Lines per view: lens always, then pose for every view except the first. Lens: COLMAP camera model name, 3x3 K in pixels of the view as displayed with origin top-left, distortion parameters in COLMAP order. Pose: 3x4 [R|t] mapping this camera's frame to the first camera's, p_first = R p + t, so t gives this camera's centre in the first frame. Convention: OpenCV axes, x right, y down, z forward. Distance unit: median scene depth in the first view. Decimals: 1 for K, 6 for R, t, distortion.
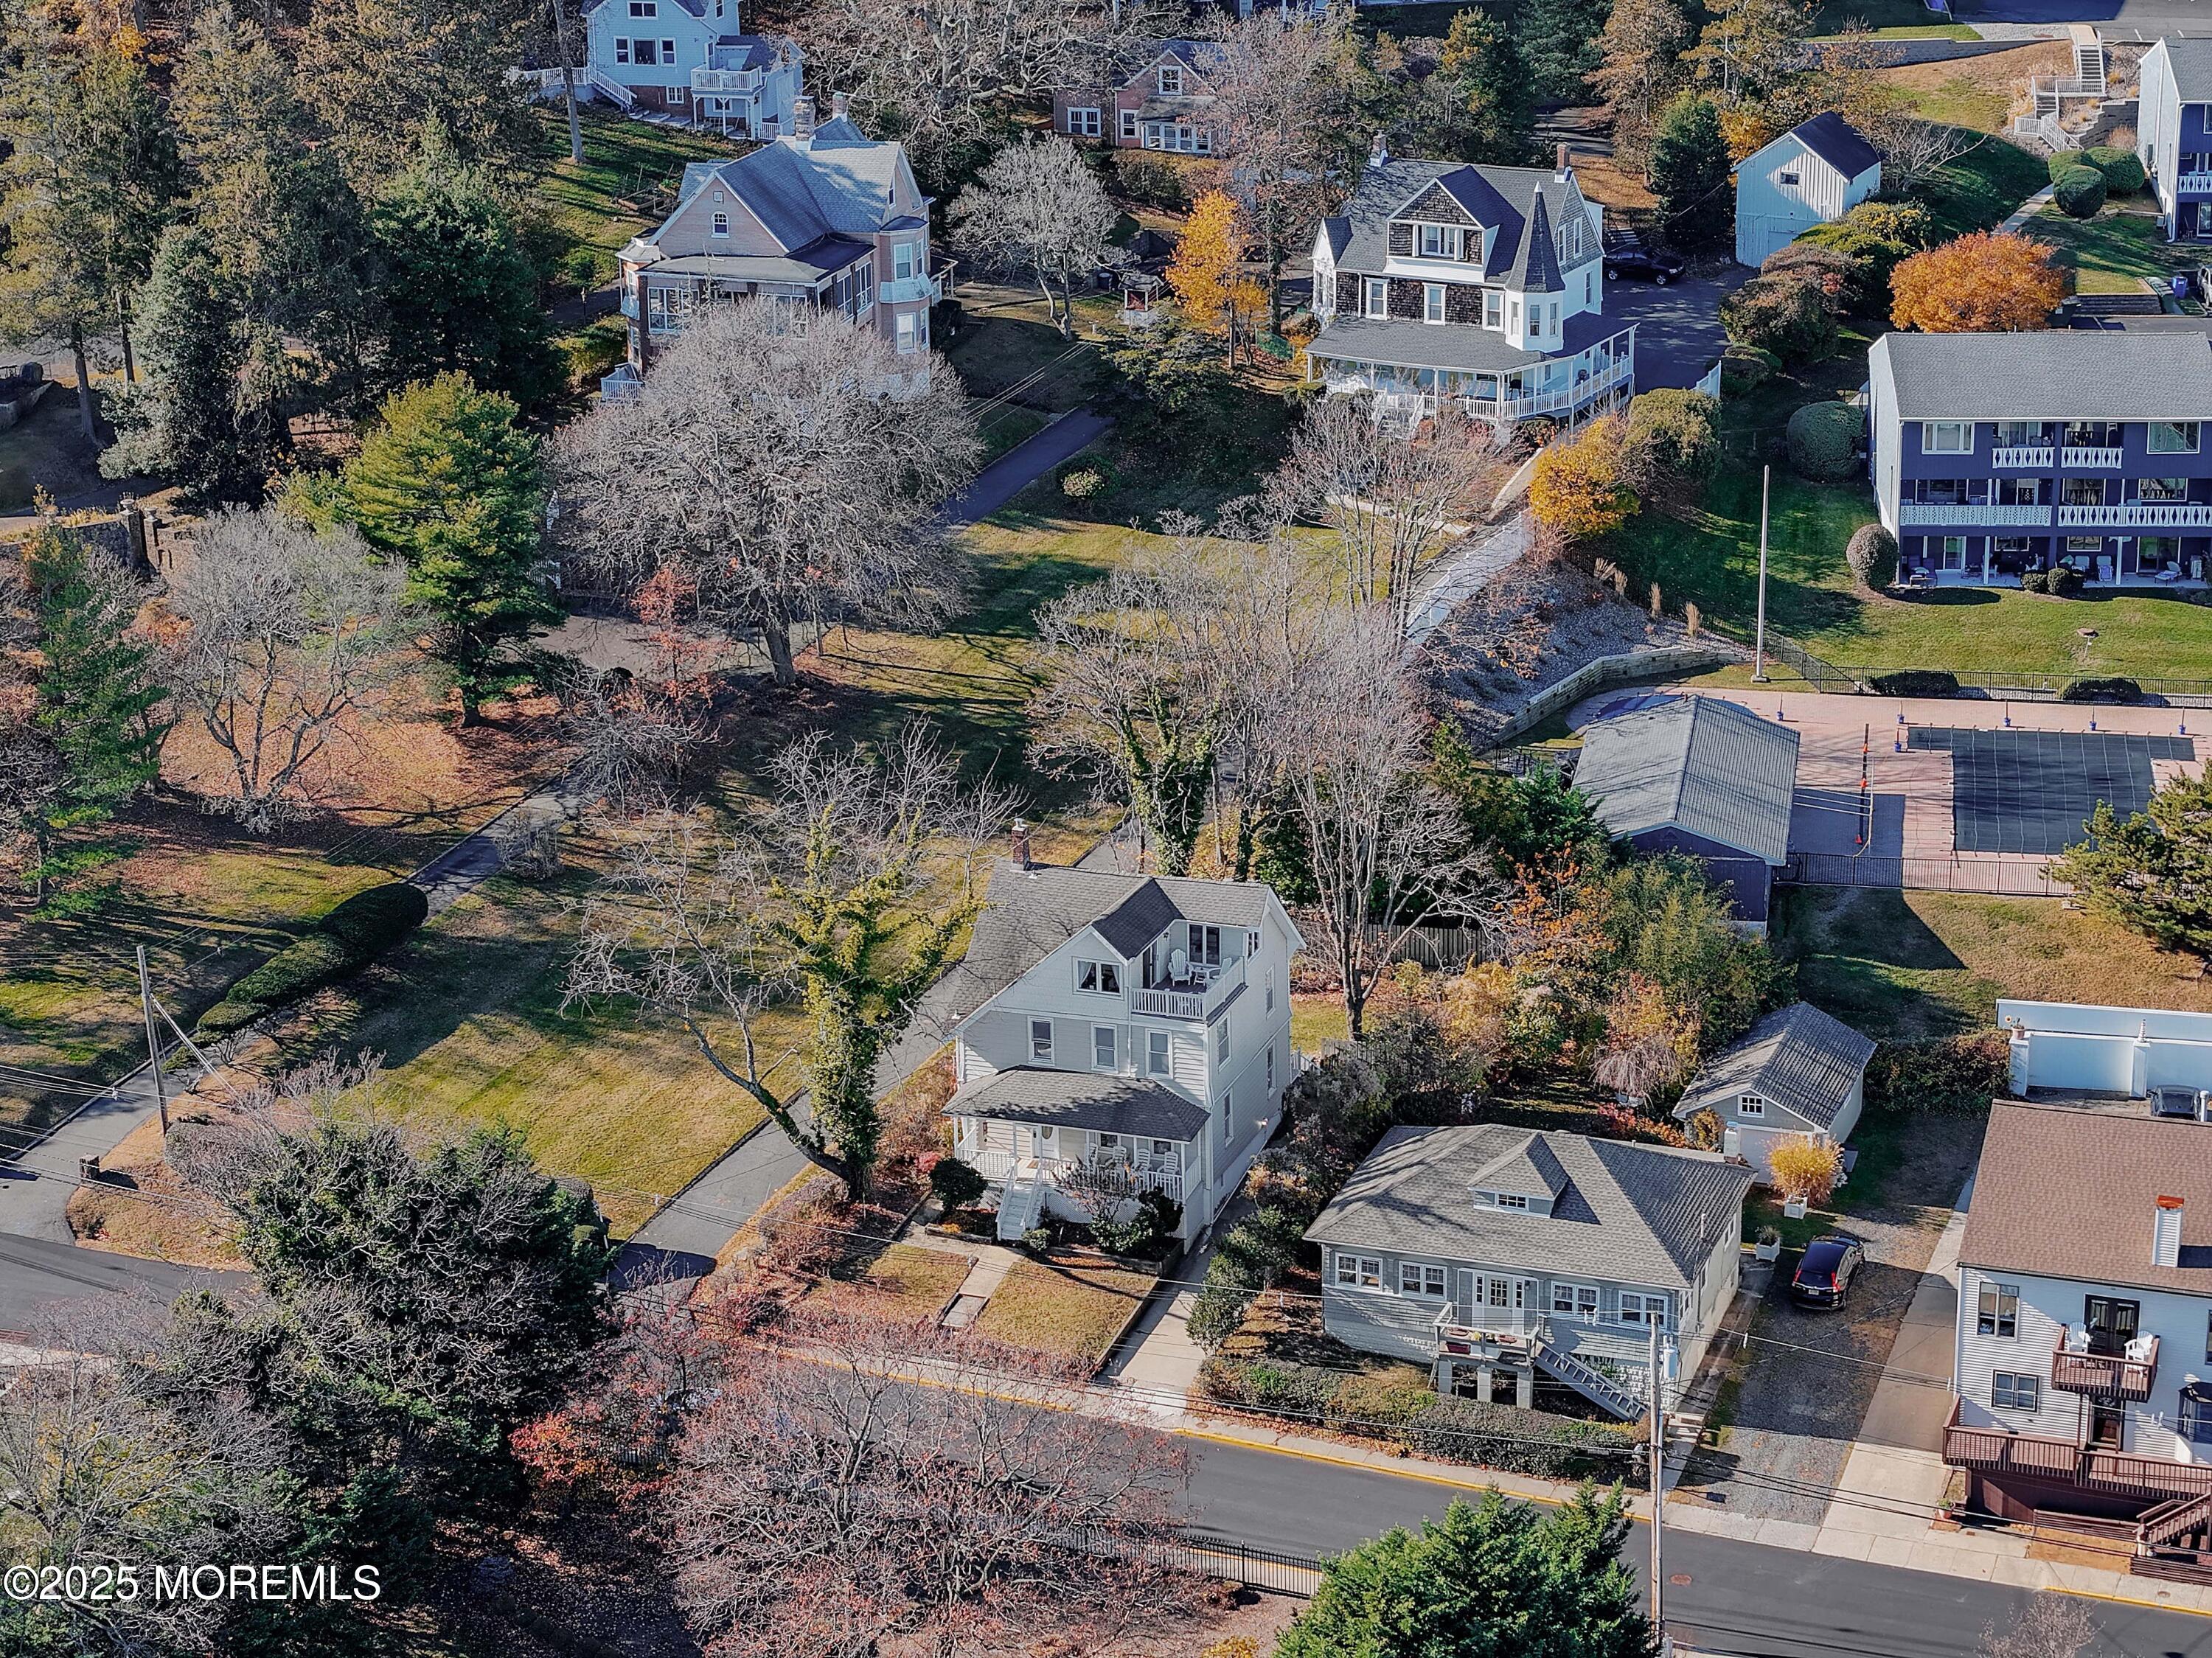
lens RADIAL K [[4492.1, 0, 1106.0], [0, 4492.1, 829.0], [0, 0, 1]] dist [-0.321227, 2.036406]
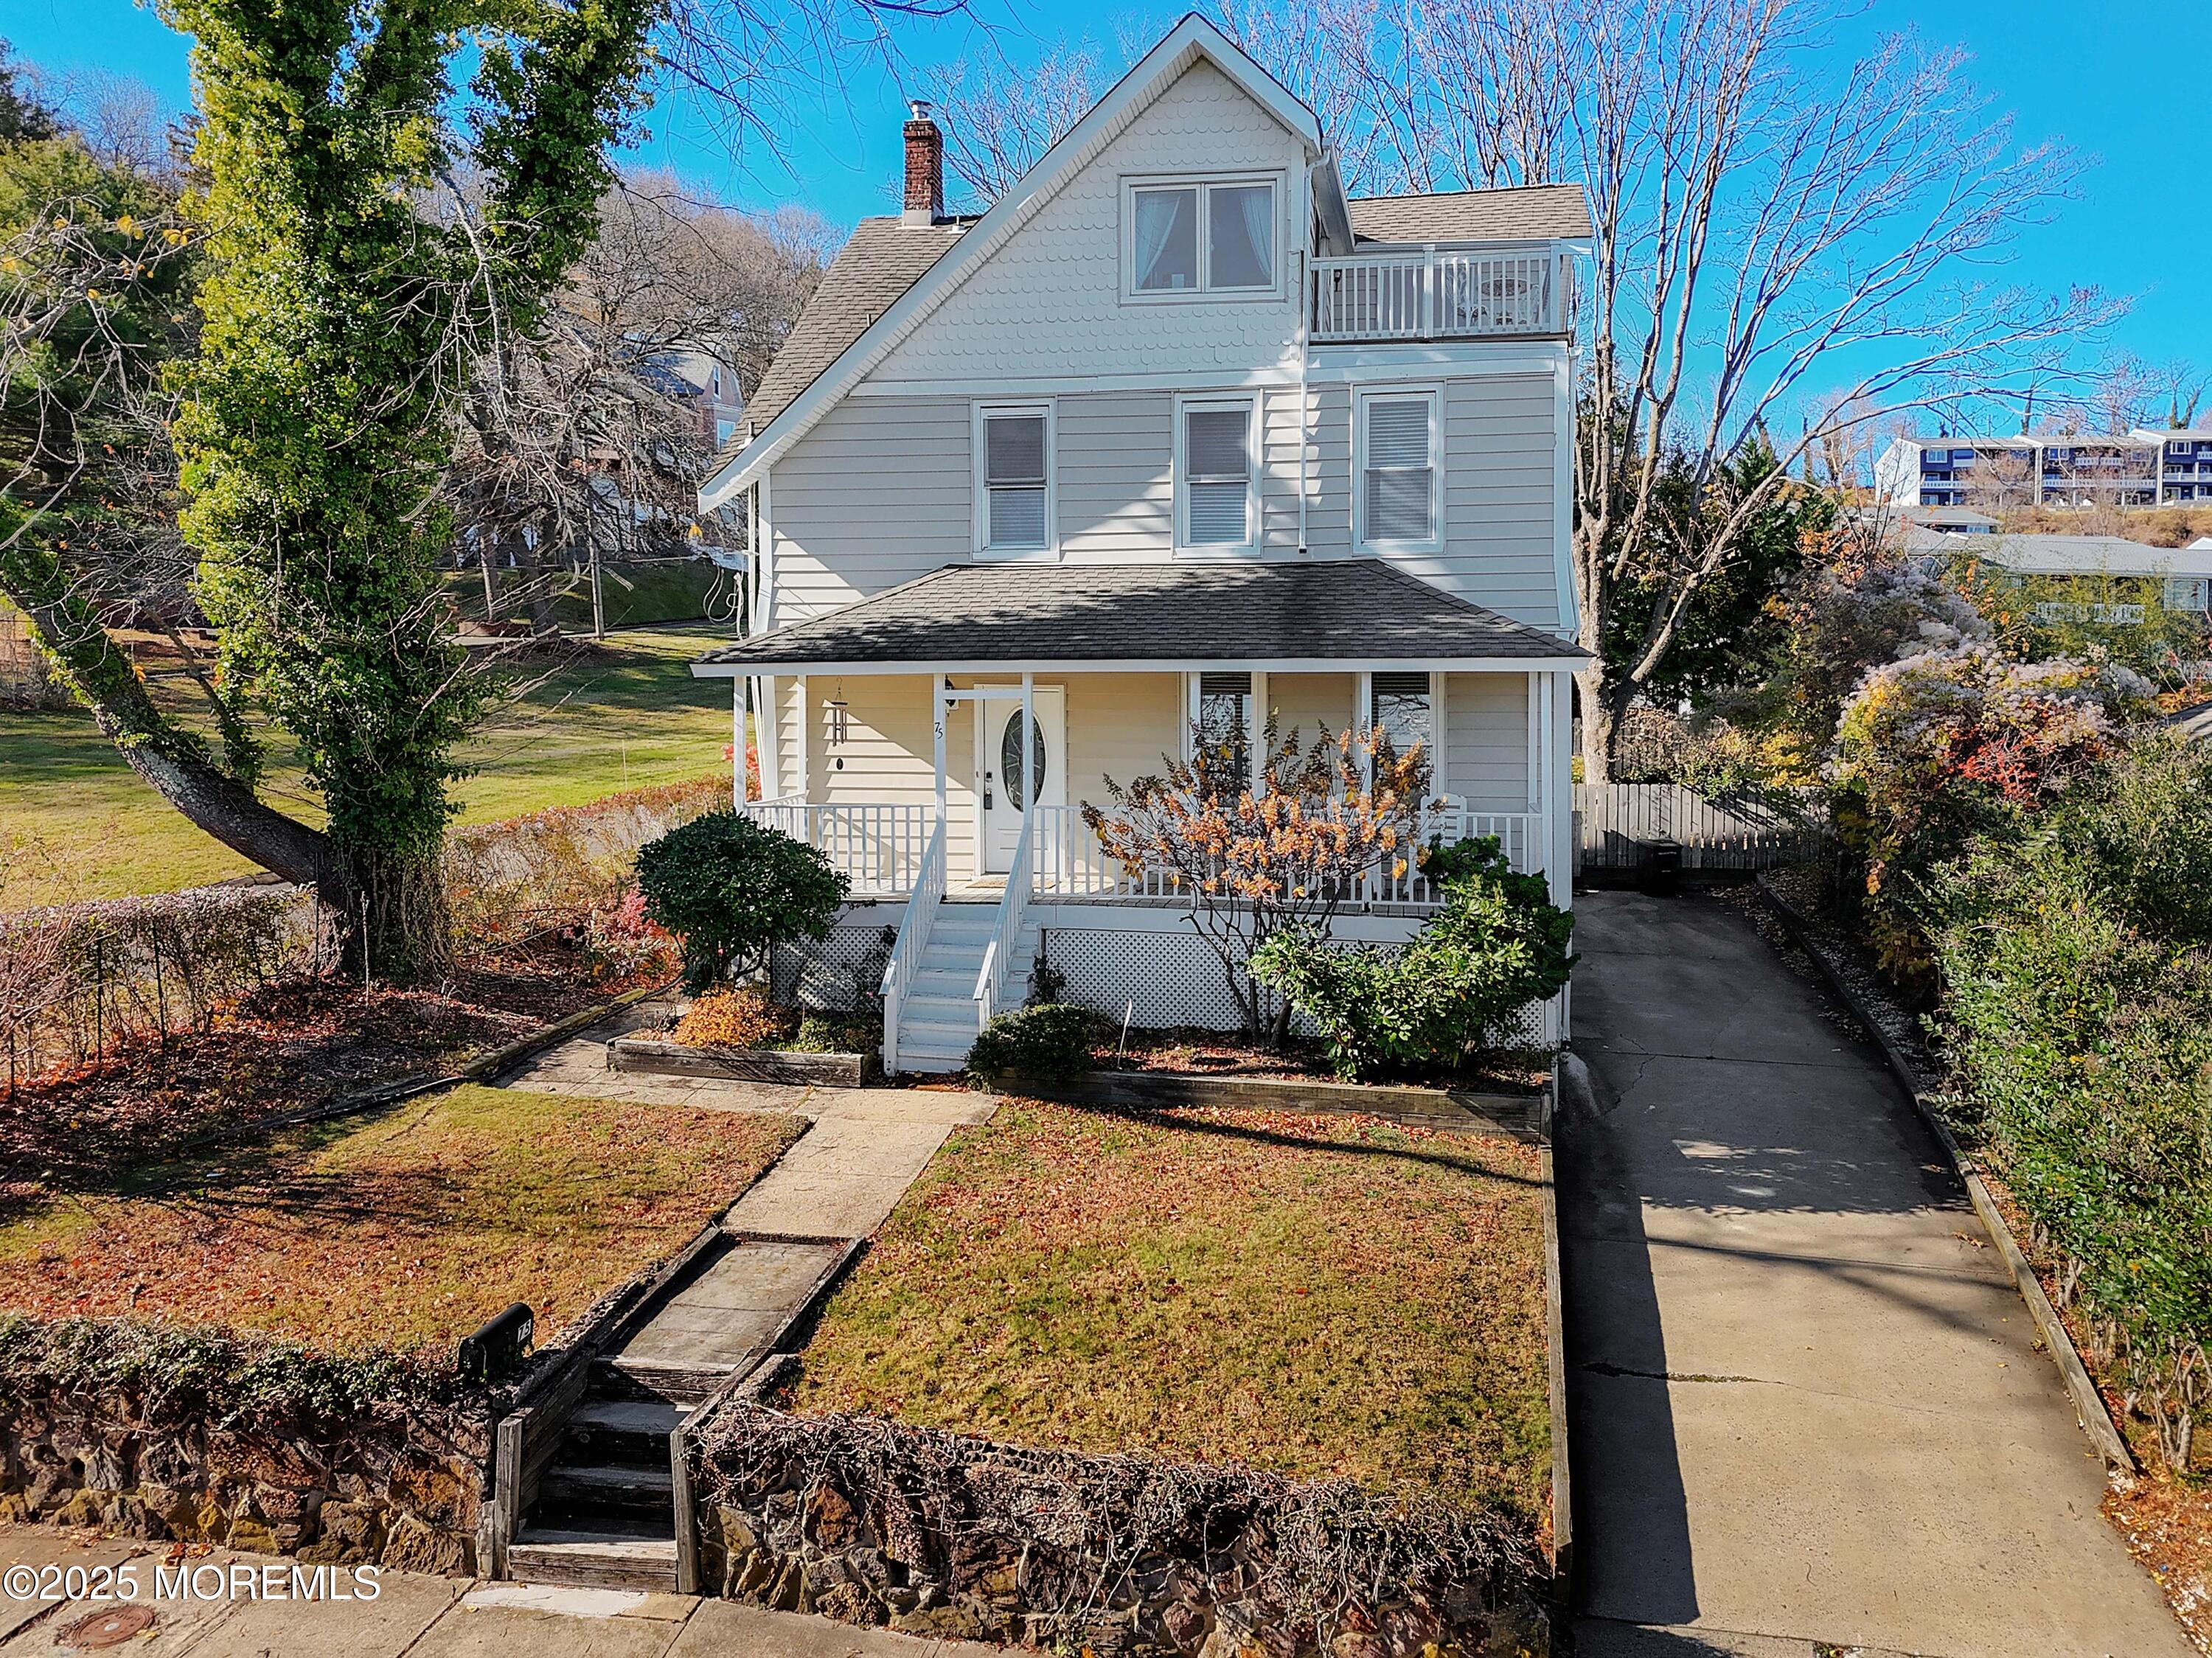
lens RADIAL K [[1602.0, 0, 1106.0], [0, 1602.0, 829.0], [0, 0, 1]] dist [0.060409, -0.047102]
pose [[0.986518, 0.008460, 0.163436, -0.026764], [0.042908, 0.950356, -0.308192, 0.108077], [-0.157930, 0.311050, 0.937180, 0.898631]]
